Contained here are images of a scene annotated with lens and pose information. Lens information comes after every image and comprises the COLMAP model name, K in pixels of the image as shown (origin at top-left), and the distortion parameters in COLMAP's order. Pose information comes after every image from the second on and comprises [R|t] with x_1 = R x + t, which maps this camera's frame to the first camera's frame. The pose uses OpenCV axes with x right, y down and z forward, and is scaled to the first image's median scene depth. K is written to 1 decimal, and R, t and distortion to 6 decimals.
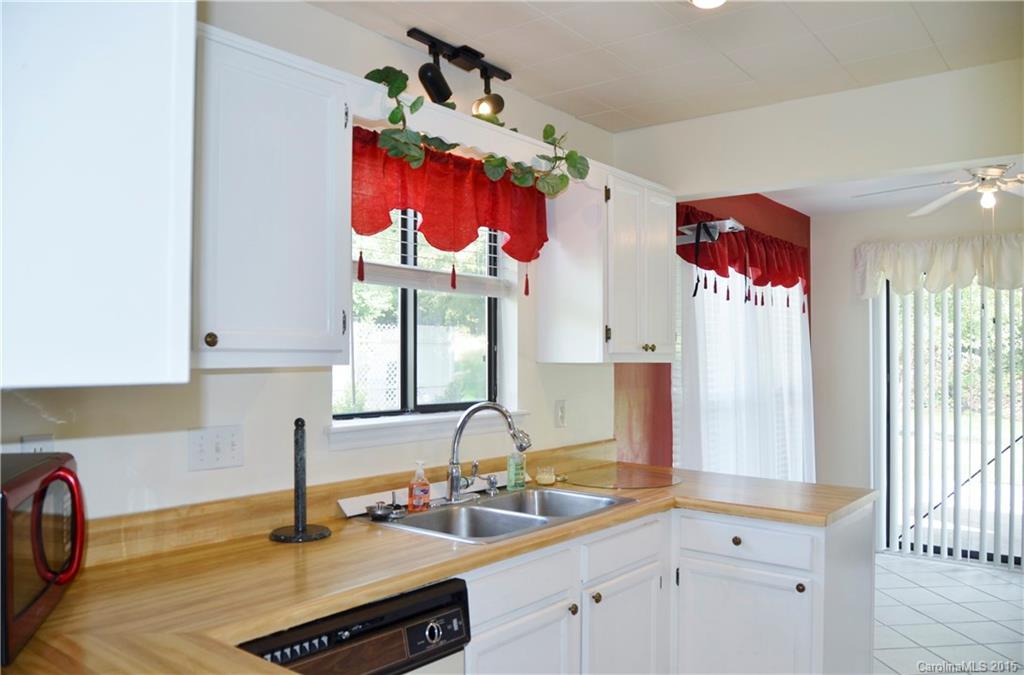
lens RADIAL K [[802.5, 0, 513.7], [0, 802.5, 336.9], [0, 0, 1]] dist [-0.044830, 0.004018]
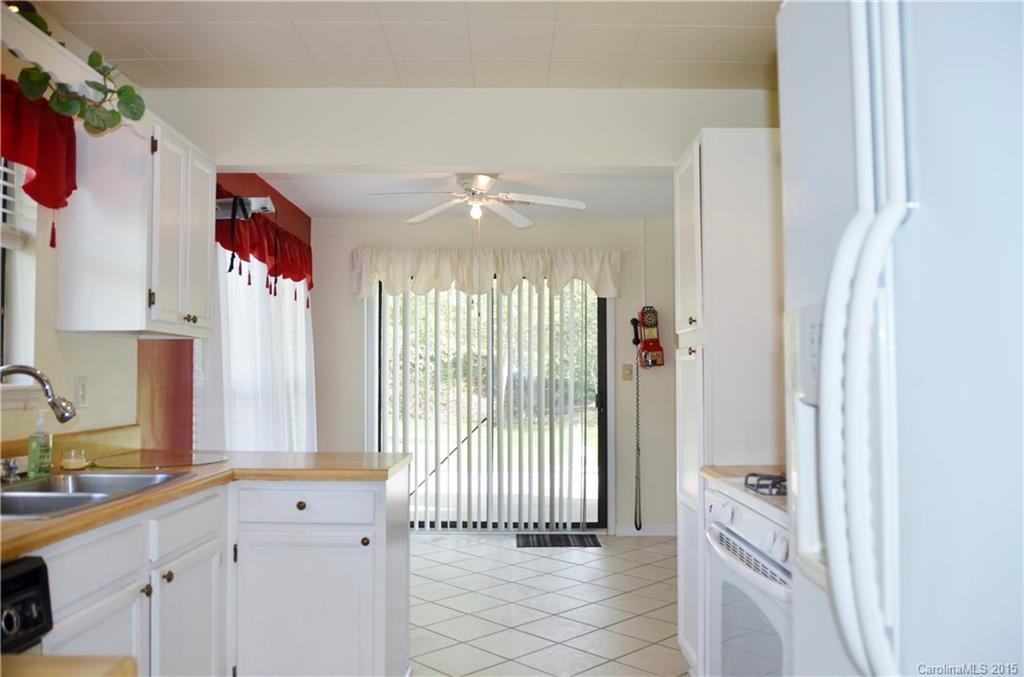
lens RADIAL K [[802.5, 0, 516.9], [0, 802.5, 344.8], [0, 0, 1]] dist [-0.044830, 0.004018]
pose [[0.780113, 0.019273, 0.625341, -0.116338], [-0.006548, 0.999722, -0.022644, 0.063855], [-0.625604, 0.013570, 0.780023, 0.042477]]
